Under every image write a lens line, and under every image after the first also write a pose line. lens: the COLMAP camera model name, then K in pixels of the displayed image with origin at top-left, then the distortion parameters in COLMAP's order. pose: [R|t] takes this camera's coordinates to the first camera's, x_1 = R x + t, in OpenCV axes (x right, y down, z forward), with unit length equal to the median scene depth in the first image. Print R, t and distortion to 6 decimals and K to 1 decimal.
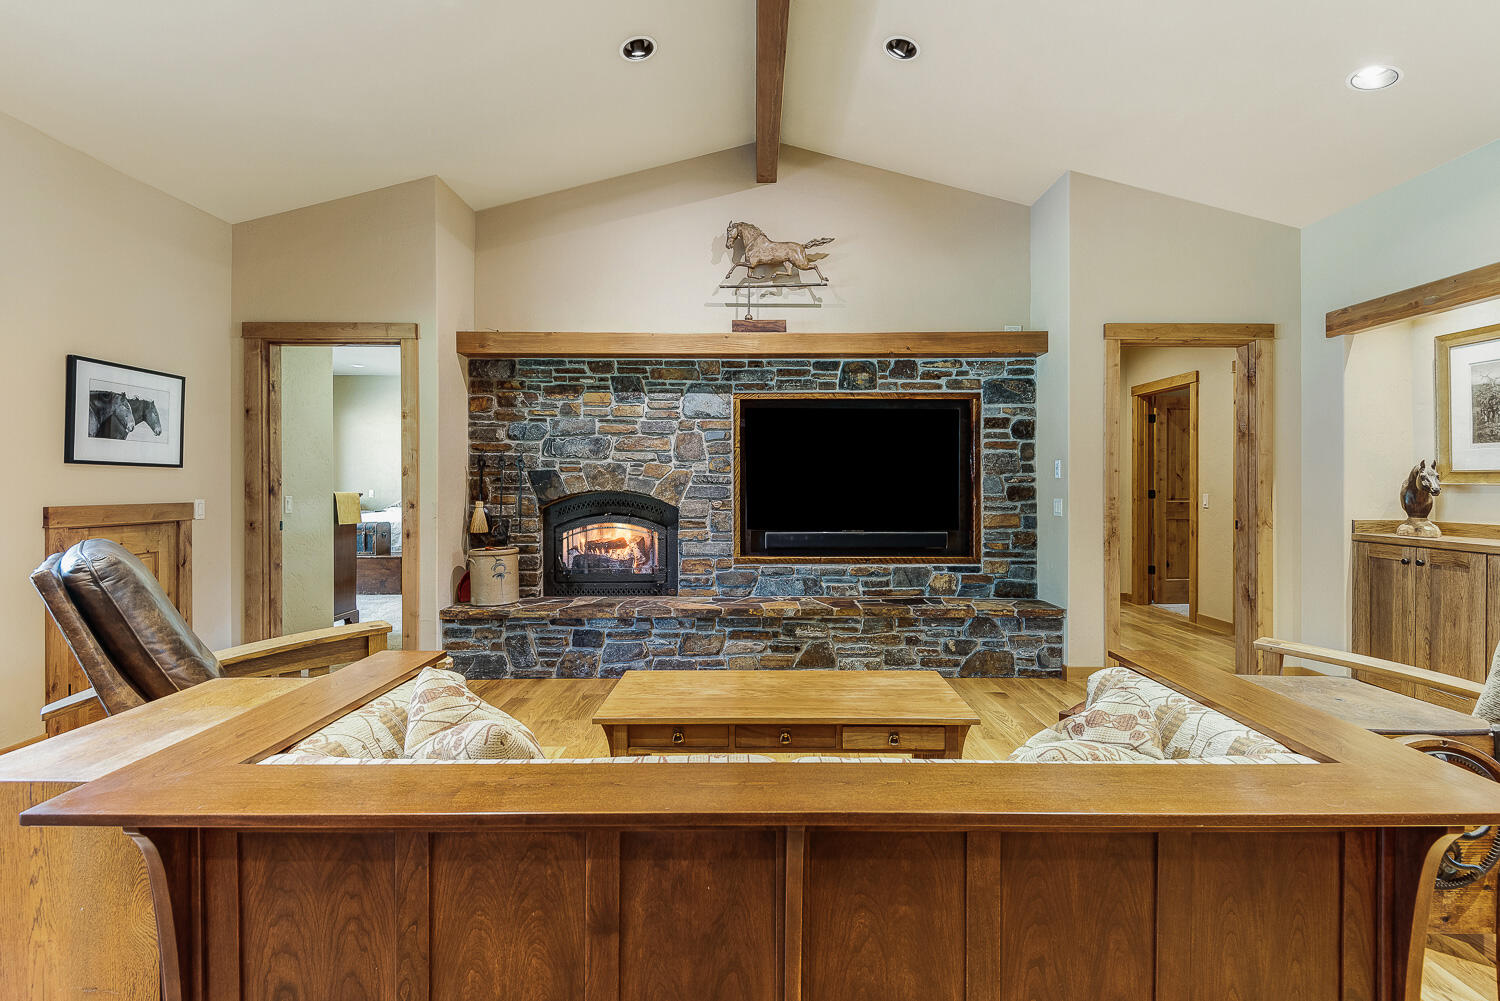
lens RADIAL K [[698.5, 0, 751.5], [0, 698.5, 487.5], [0, 0, 1]] dist [0.013802, -0.009465]
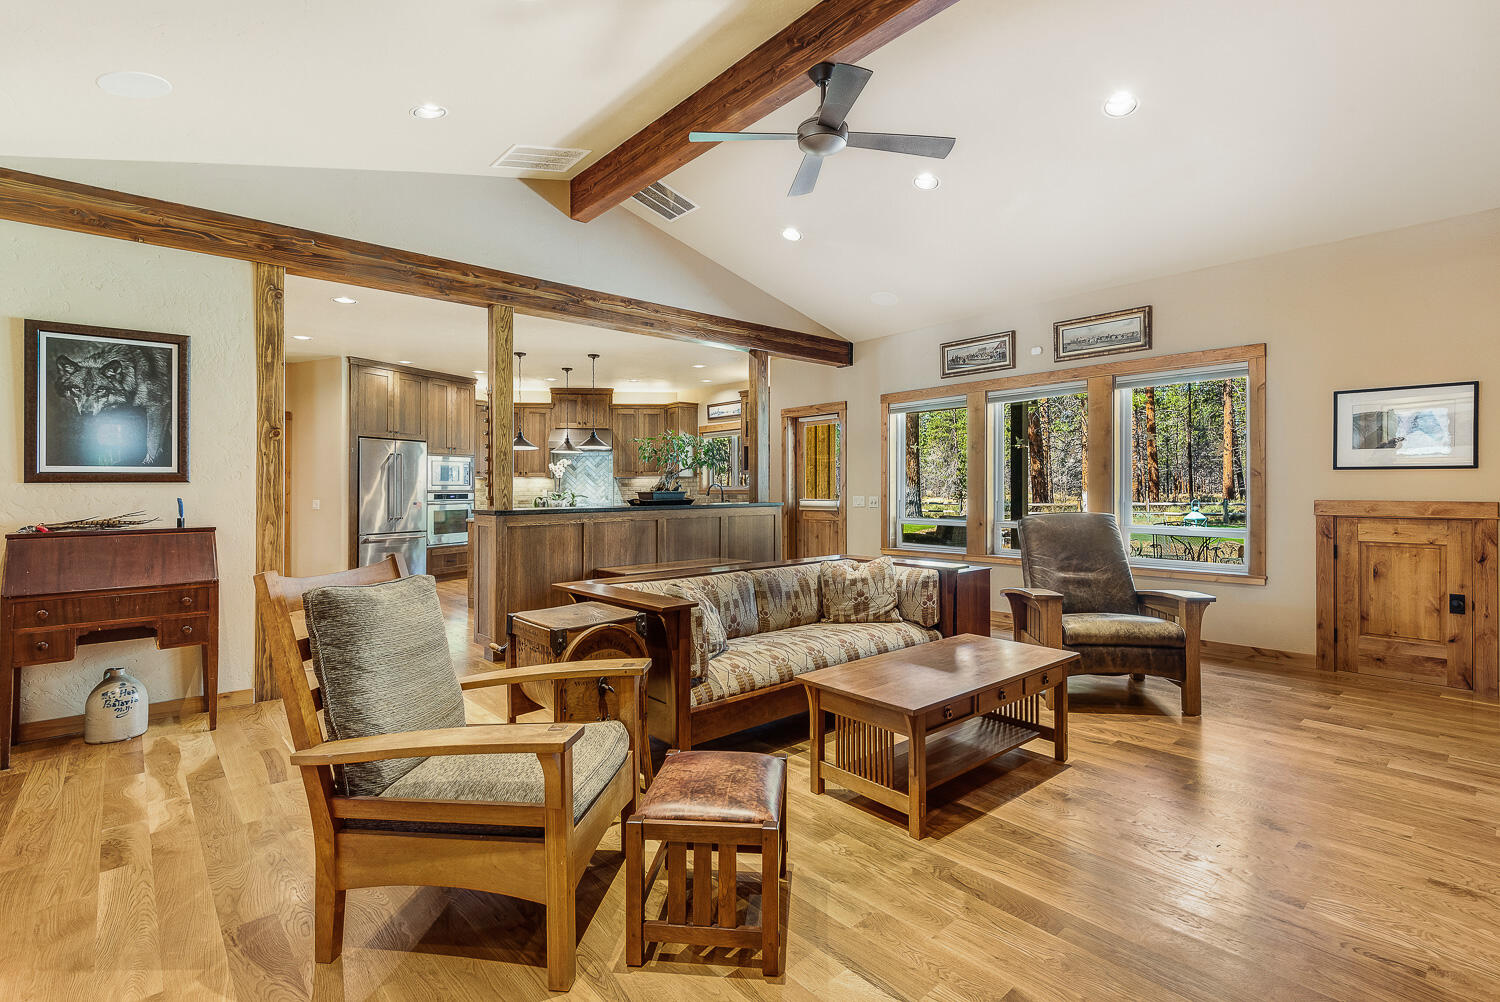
lens RADIAL K [[698.5, 0, 754.7], [0, 698.5, 477.6], [0, 0, 1]] dist [0.013802, -0.009465]
pose [[-0.752356, -0.005597, -0.658734, 0.565913], [0.003654, 0.999913, -0.012670, -0.003727], [0.658747, -0.011939, -0.752270, 0.885127]]
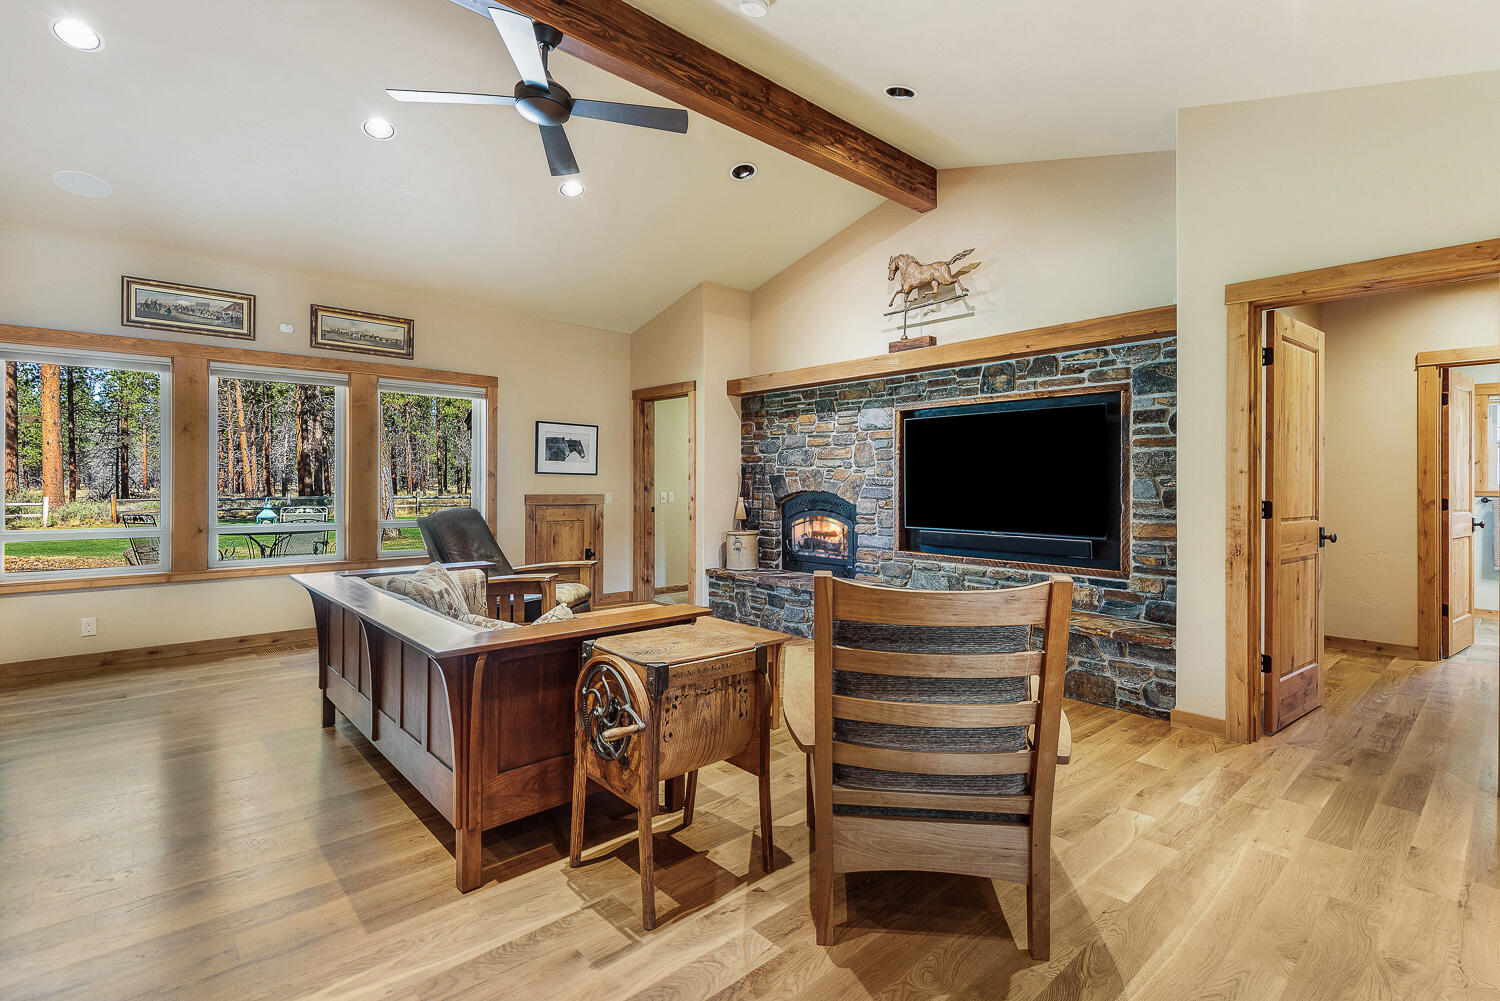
lens RADIAL K [[698.5, 0, 730.3], [0, 698.5, 489.9], [0, 0, 1]] dist [0.013802, -0.009465]
pose [[0.652850, 0.009652, -0.757425, 0.664627], [-0.010264, 0.999940, 0.003895, -0.000582], [0.757417, 0.005232, 0.652910, 0.056231]]
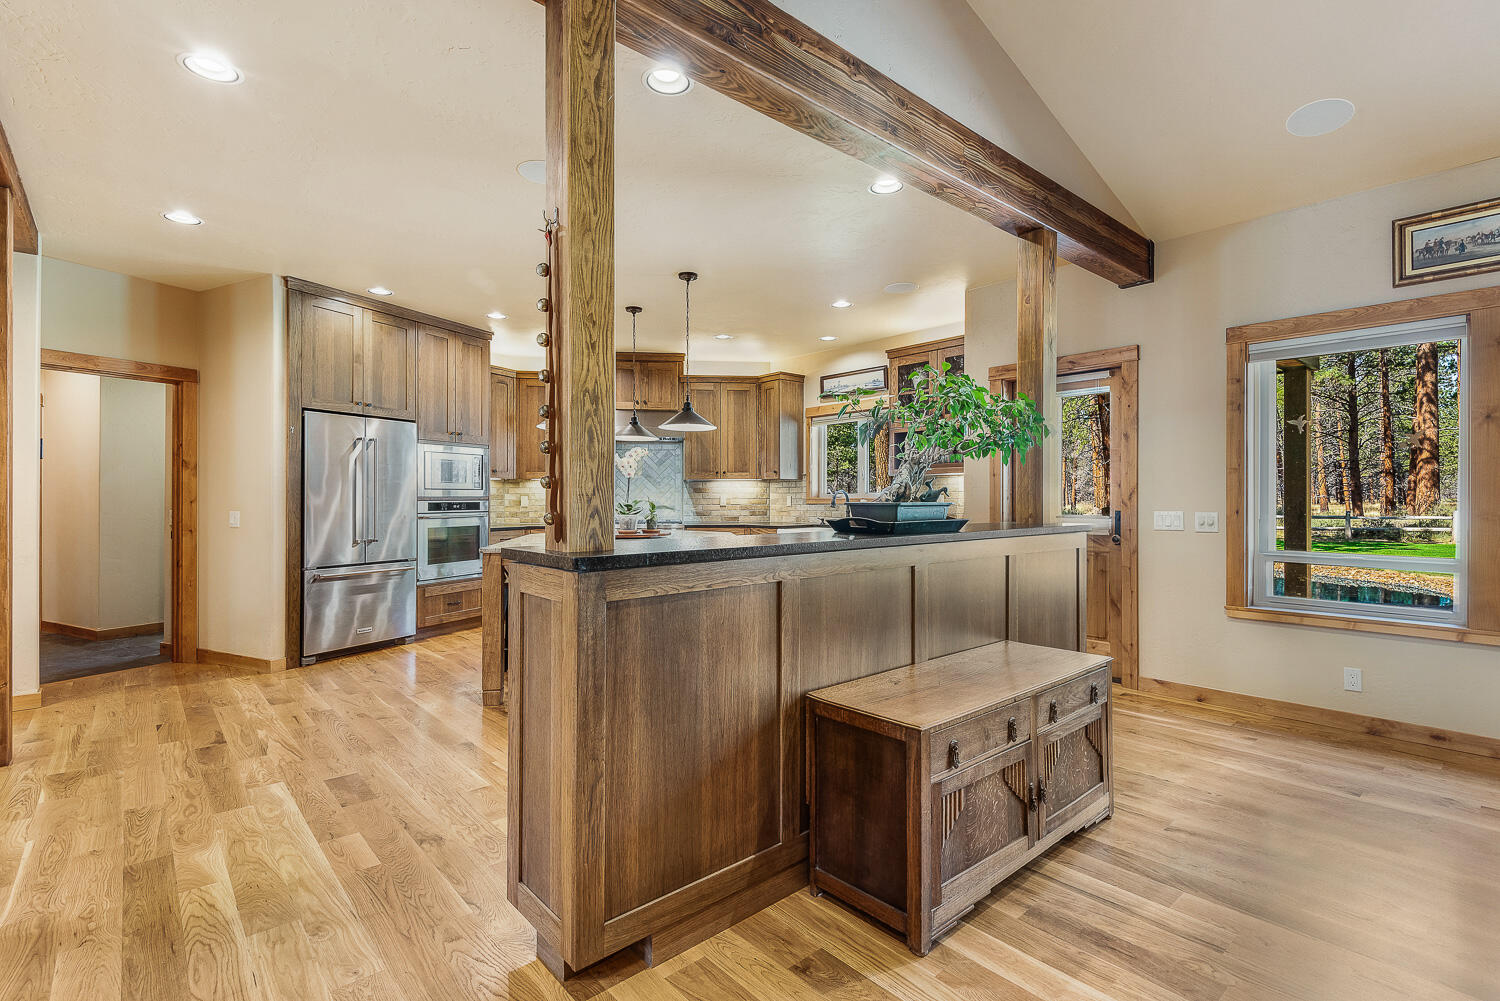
lens RADIAL K [[698.5, 0, 754.6], [0, 698.5, 498.1], [0, 0, 1]] dist [0.013802, -0.009465]
pose [[-0.757250, 0.001997, -0.653122, 0.333441], [-0.002020, 0.999983, 0.005400, -0.001708], [0.653122, 0.005408, -0.757234, 0.175739]]
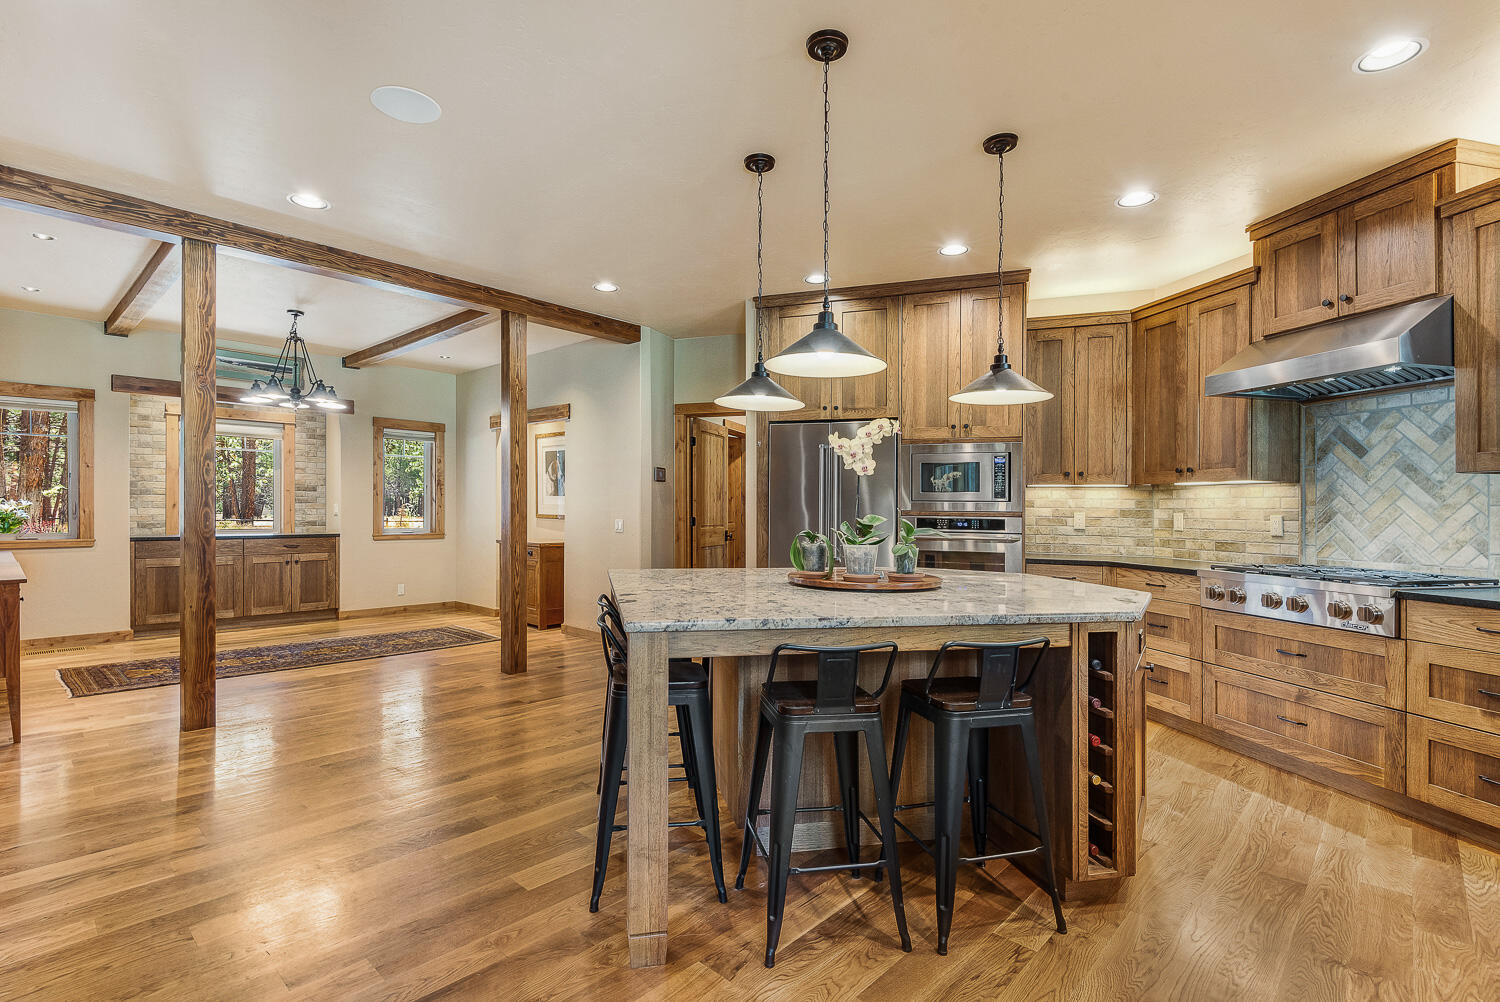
lens RADIAL K [[698.5, 0, 735.6], [0, 698.5, 516.9], [0, 0, 1]] dist [0.013802, -0.009465]
pose [[-0.712842, -0.017818, 0.701098, -0.583685], [-0.007501, 0.999814, 0.017784, -0.003580], [-0.701285, 0.007418, -0.712843, -0.281890]]
